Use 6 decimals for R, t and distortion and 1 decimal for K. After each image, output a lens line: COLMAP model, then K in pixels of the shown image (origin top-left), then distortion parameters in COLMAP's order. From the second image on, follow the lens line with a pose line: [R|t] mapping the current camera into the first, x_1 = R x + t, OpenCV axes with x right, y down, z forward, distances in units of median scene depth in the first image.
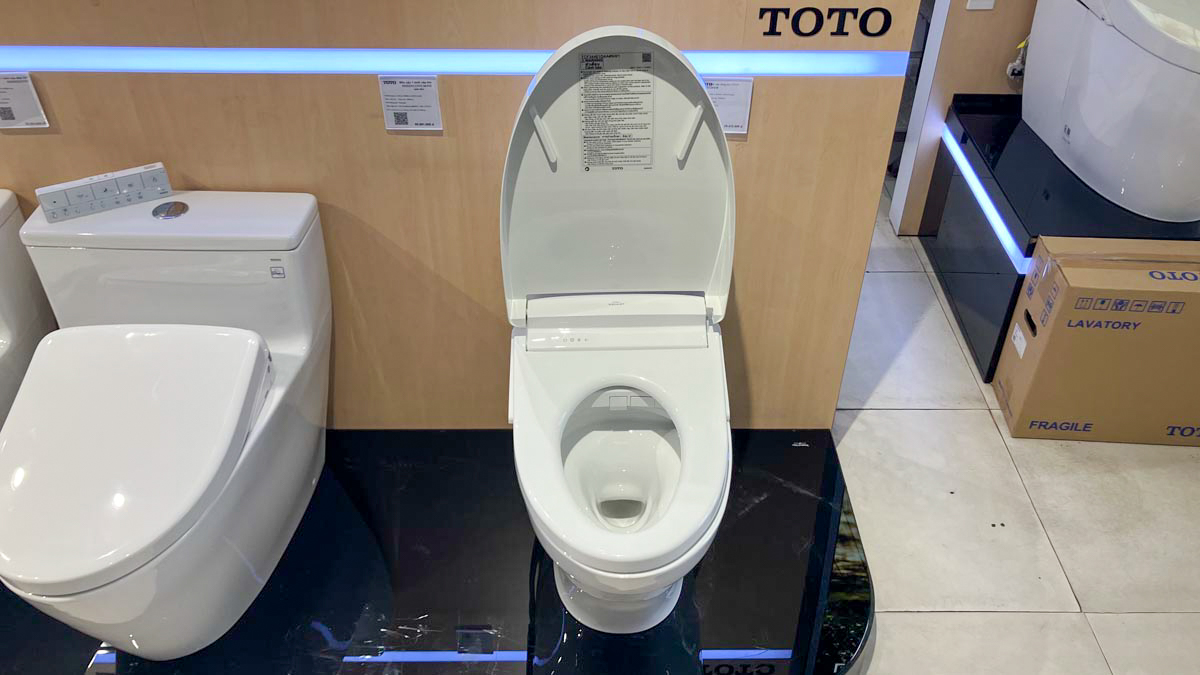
lens RADIAL K [[997.7, 0, 595.1], [0, 997.7, 326.0], [0, 0, 1]] dist [0.002716, 0.004896]
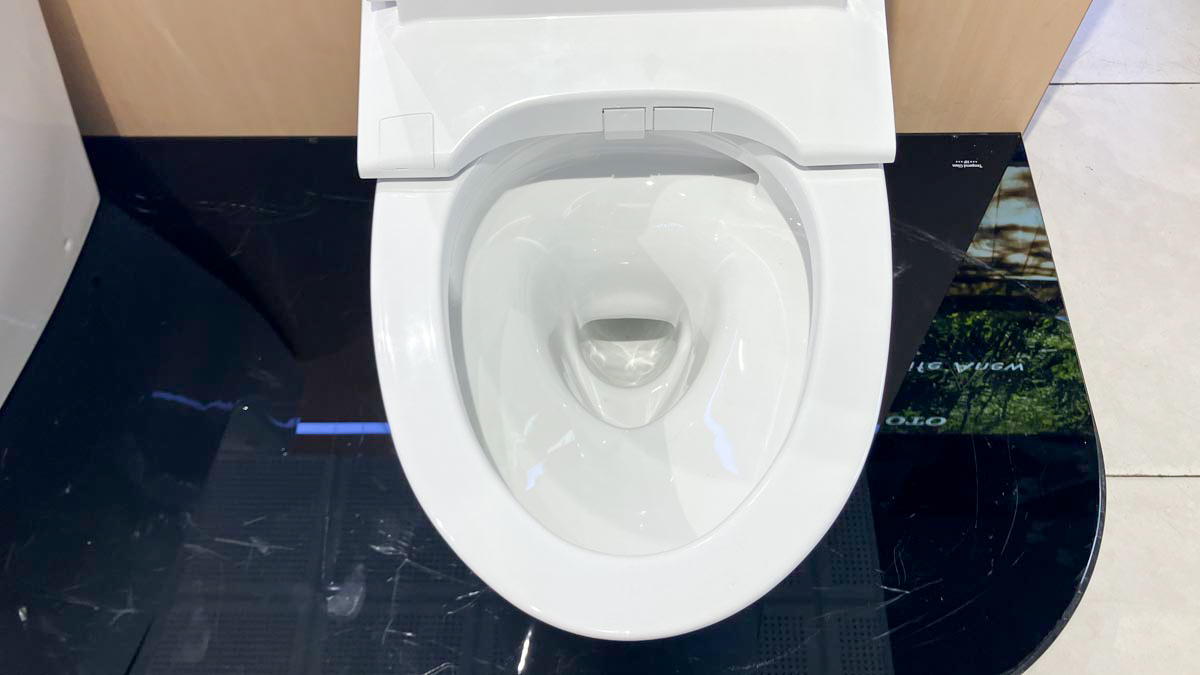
lens RADIAL K [[997.7, 0, 605.7], [0, 997.7, 354.3], [0, 0, 1]] dist [0.002716, 0.004896]
pose [[0.999763, 0.000104, -0.021780, 0.024691], [0.008401, 0.920774, 0.390006, 0.000867], [0.020095, -0.390097, 0.920555, 0.520822]]
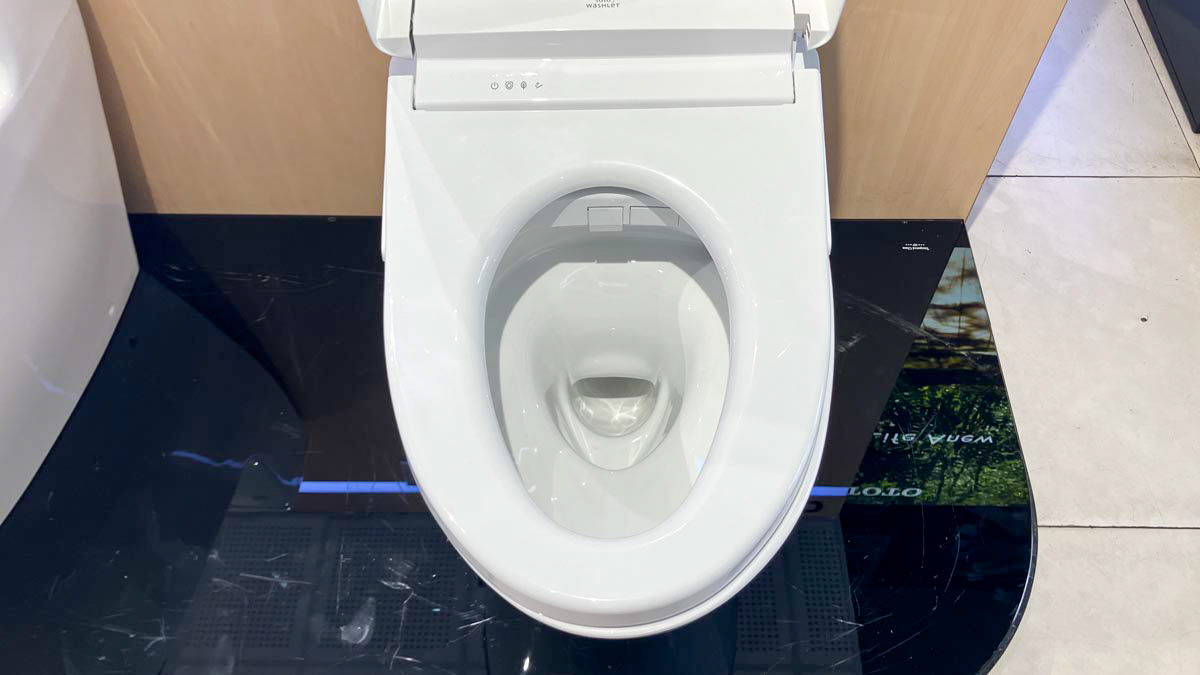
lens RADIAL K [[997.7, 0, 601.9], [0, 997.7, 357.0], [0, 0, 1]] dist [0.002716, 0.004896]
pose [[0.999927, 0.007991, -0.009030, 0.023473], [-0.004649, 0.946464, 0.322777, -0.015354], [0.011125, -0.322711, 0.946432, 0.455078]]
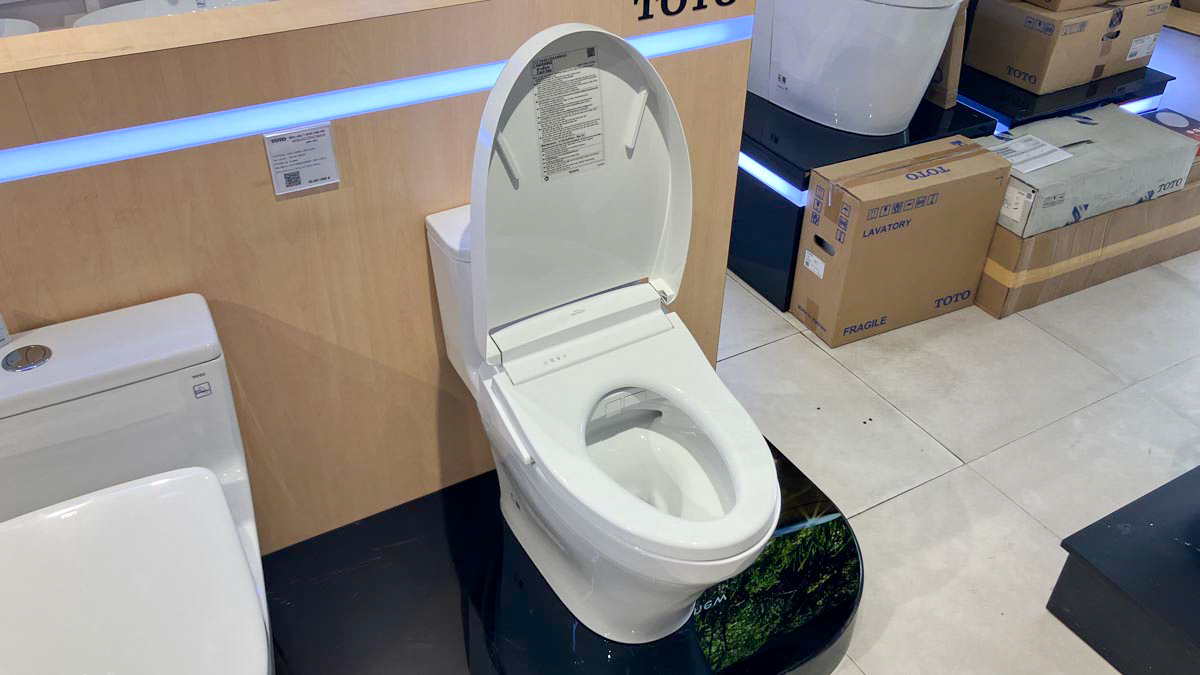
lens RADIAL K [[997.7, 0, 595.4], [0, 997.7, 326.8], [0, 0, 1]] dist [0.002716, 0.004896]
pose [[0.866863, -0.279892, 0.412564, -0.335101], [0.293718, 0.955389, 0.031008, -0.030856], [-0.402838, 0.094298, 0.910401, 0.099943]]
